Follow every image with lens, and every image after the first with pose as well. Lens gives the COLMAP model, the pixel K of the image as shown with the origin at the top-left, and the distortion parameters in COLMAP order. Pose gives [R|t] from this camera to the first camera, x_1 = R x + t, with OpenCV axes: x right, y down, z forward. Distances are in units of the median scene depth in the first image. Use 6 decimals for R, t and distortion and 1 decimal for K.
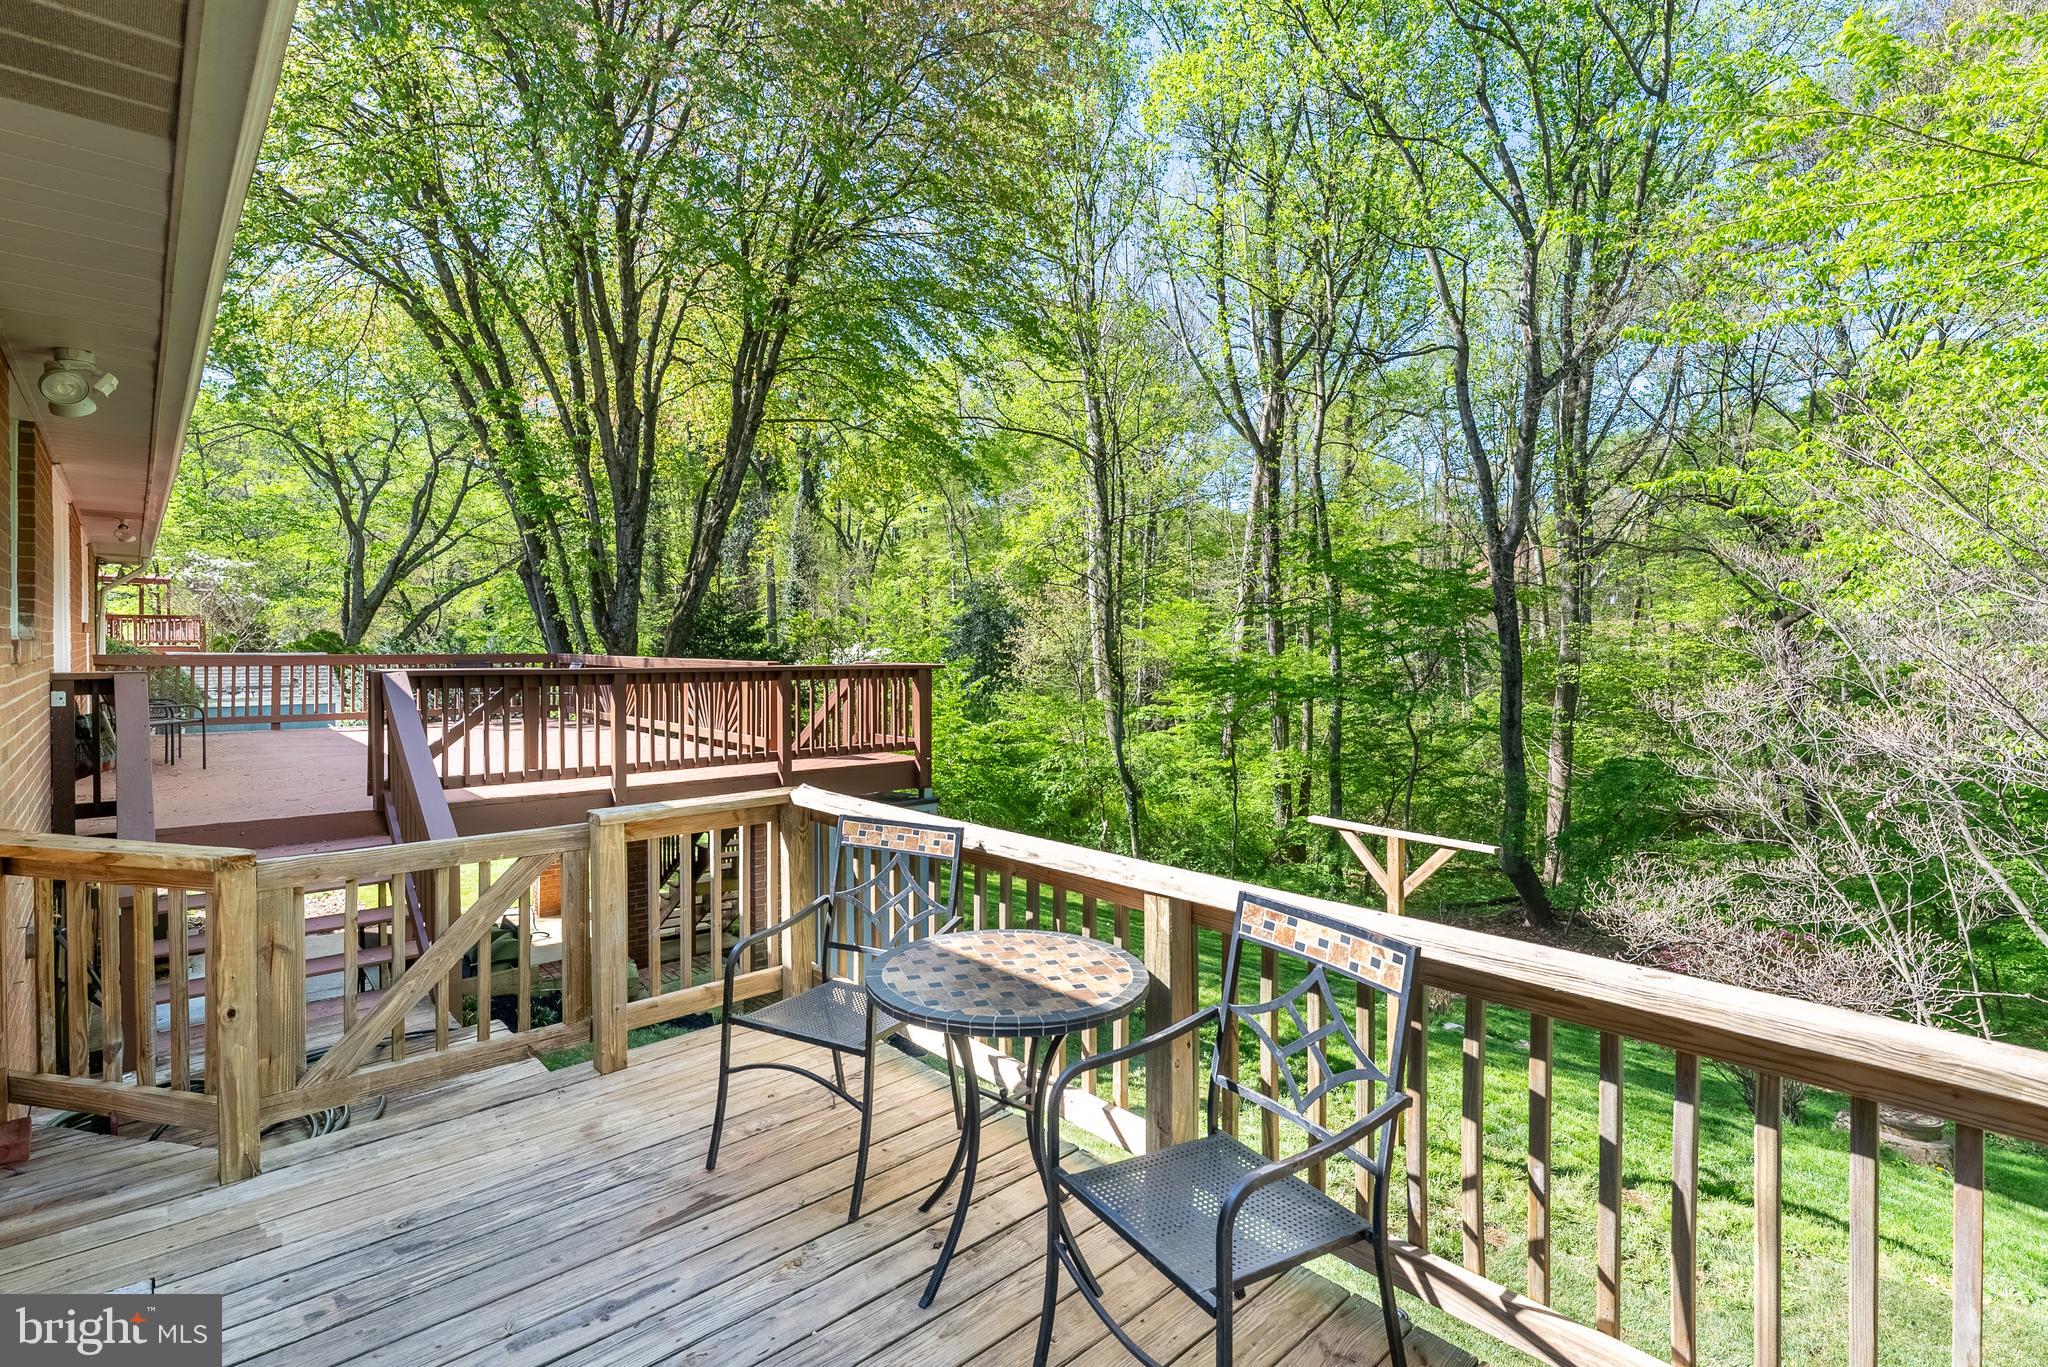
lens RADIAL K [[971.8, 0, 1034.6], [0, 971.8, 645.9], [0, 0, 1]] dist [0.002677, 0.000188]
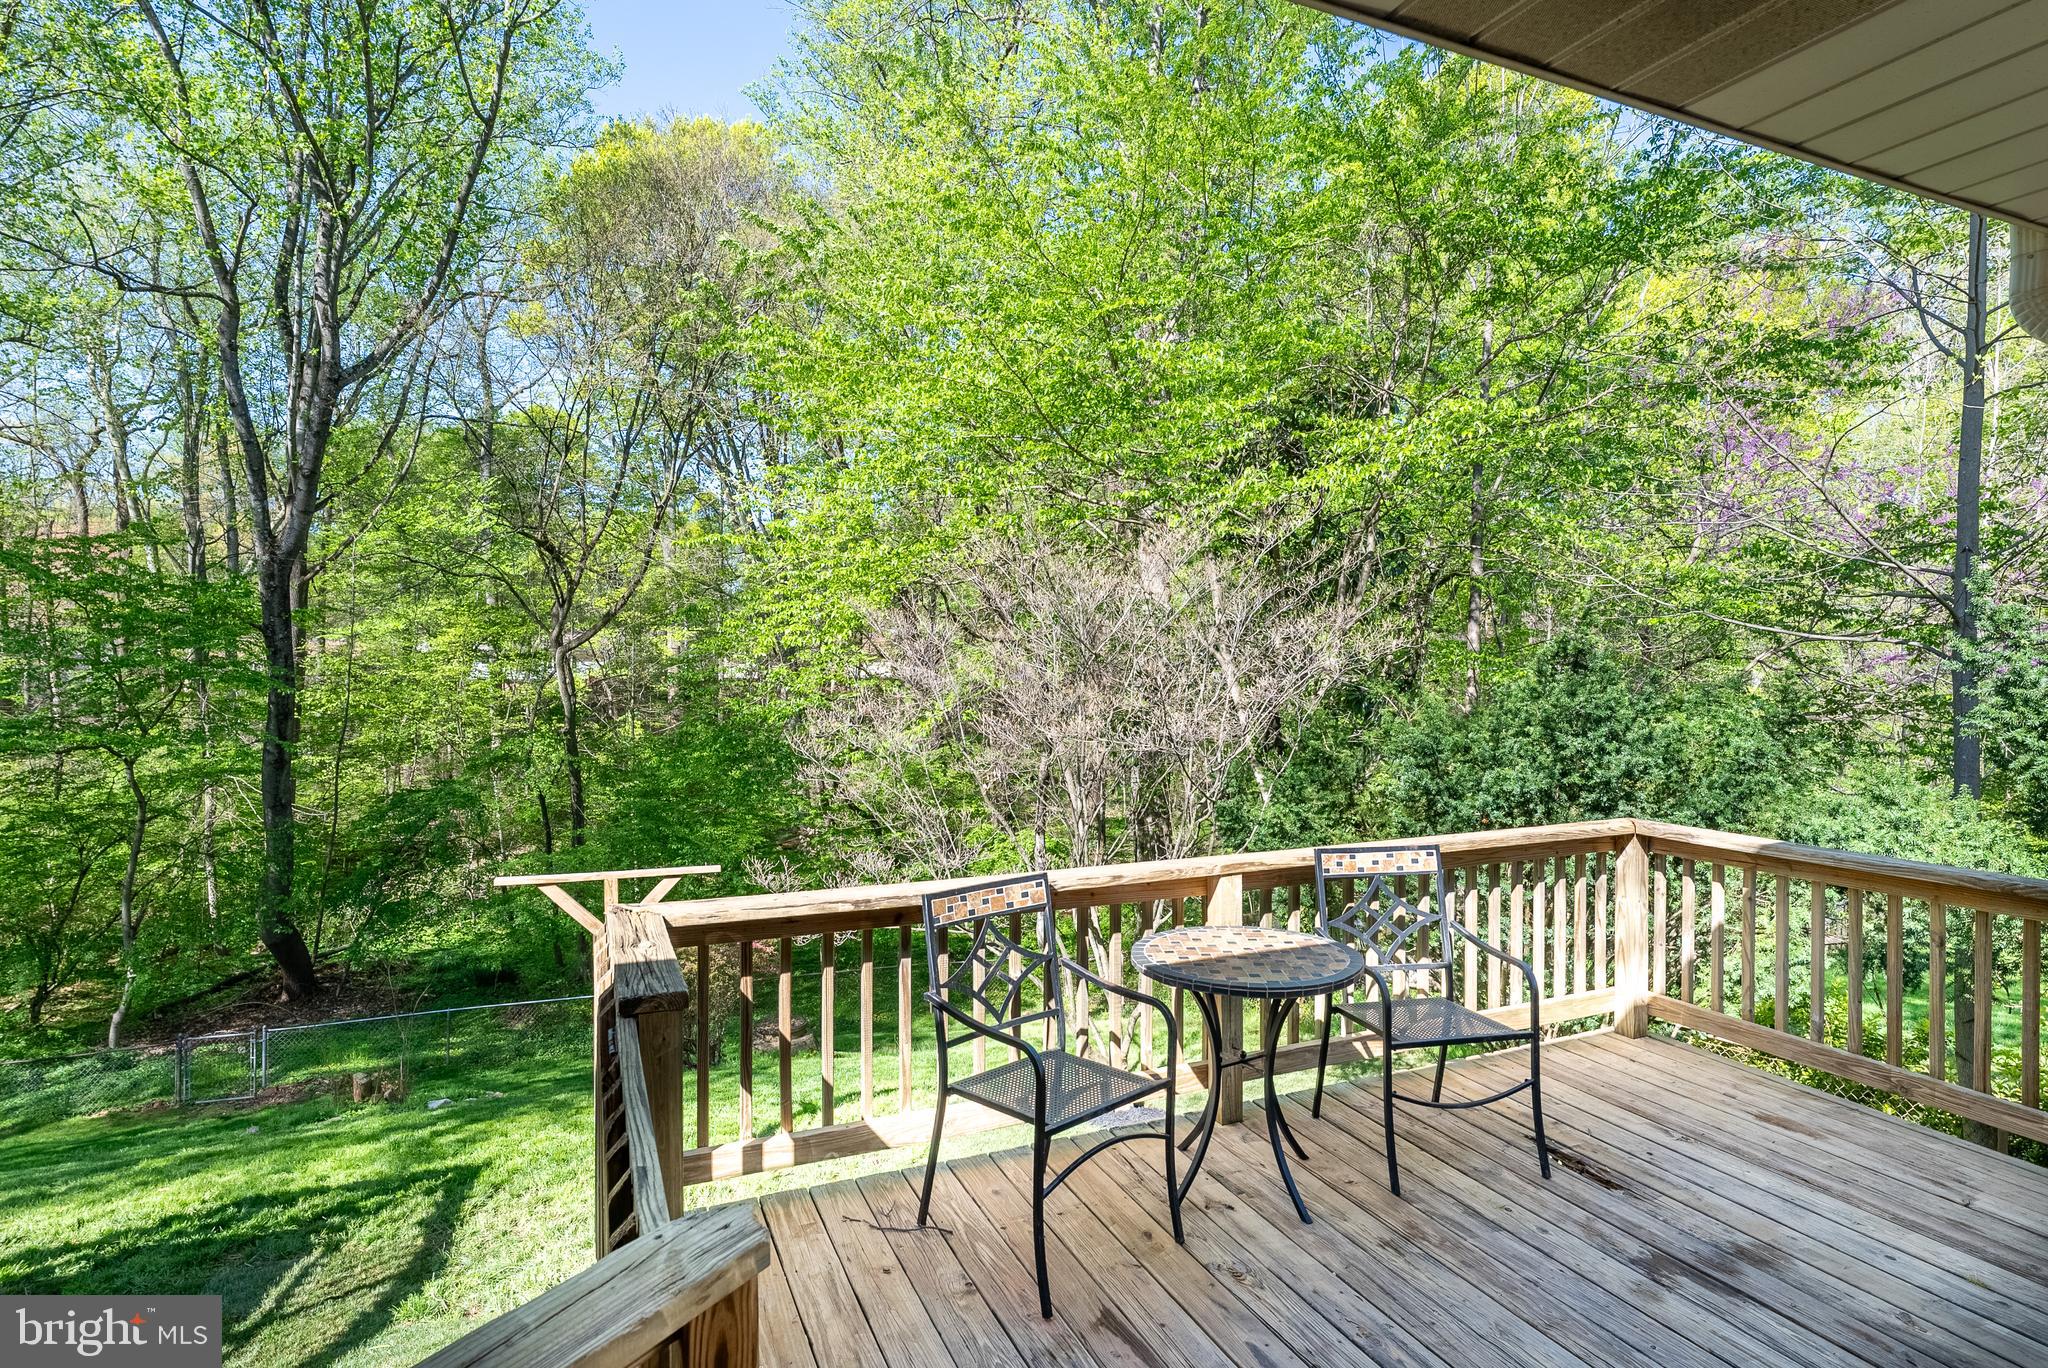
lens RADIAL K [[1036.3, 0, 1021.1], [0, 1036.3, 684.6], [0, 0, 1]] dist [0.002034, 0.000105]
pose [[0.331680, -0.018476, 0.943211, -1.303254], [0.004107, 0.999827, 0.018141, -0.032902], [-0.943383, -0.002144, 0.331698, 0.794936]]
